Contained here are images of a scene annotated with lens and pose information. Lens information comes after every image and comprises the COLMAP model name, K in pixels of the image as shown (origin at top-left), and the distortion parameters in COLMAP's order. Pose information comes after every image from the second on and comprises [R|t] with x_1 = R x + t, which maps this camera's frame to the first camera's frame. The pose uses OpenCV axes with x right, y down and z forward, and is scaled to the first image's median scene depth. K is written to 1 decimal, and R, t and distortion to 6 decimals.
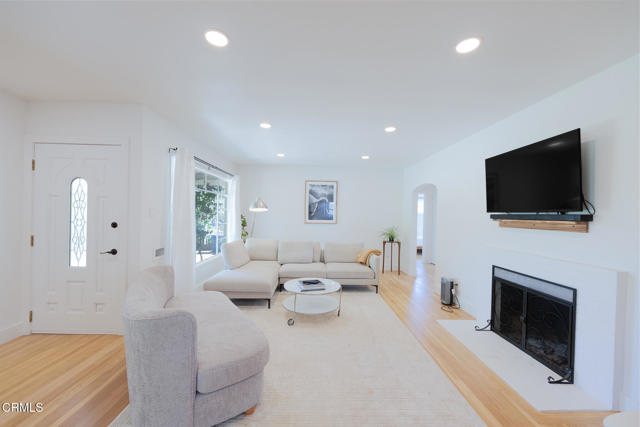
lens RADIAL K [[260.9, 0, 308.5], [0, 260.9, 212.6], [0, 0, 1]] dist [0.003643, 0.000074]
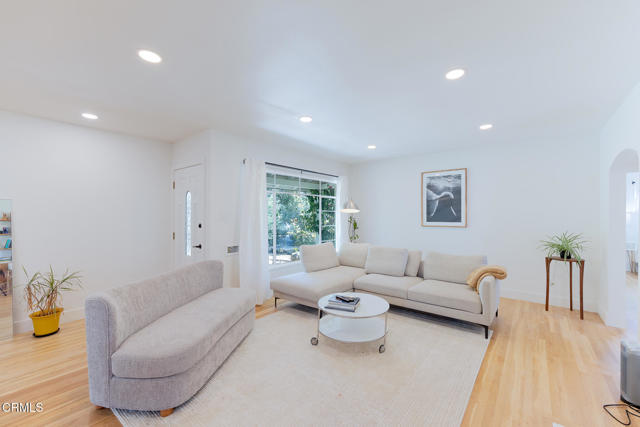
lens RADIAL K [[260.9, 0, 321.8], [0, 260.9, 216.7], [0, 0, 1]] dist [0.003643, 0.000074]
pose [[0.769307, -0.013105, -0.638745, 0.314326], [0.018353, 0.999830, 0.001591, 0.006010], [0.638616, -0.012947, 0.769416, 0.225033]]
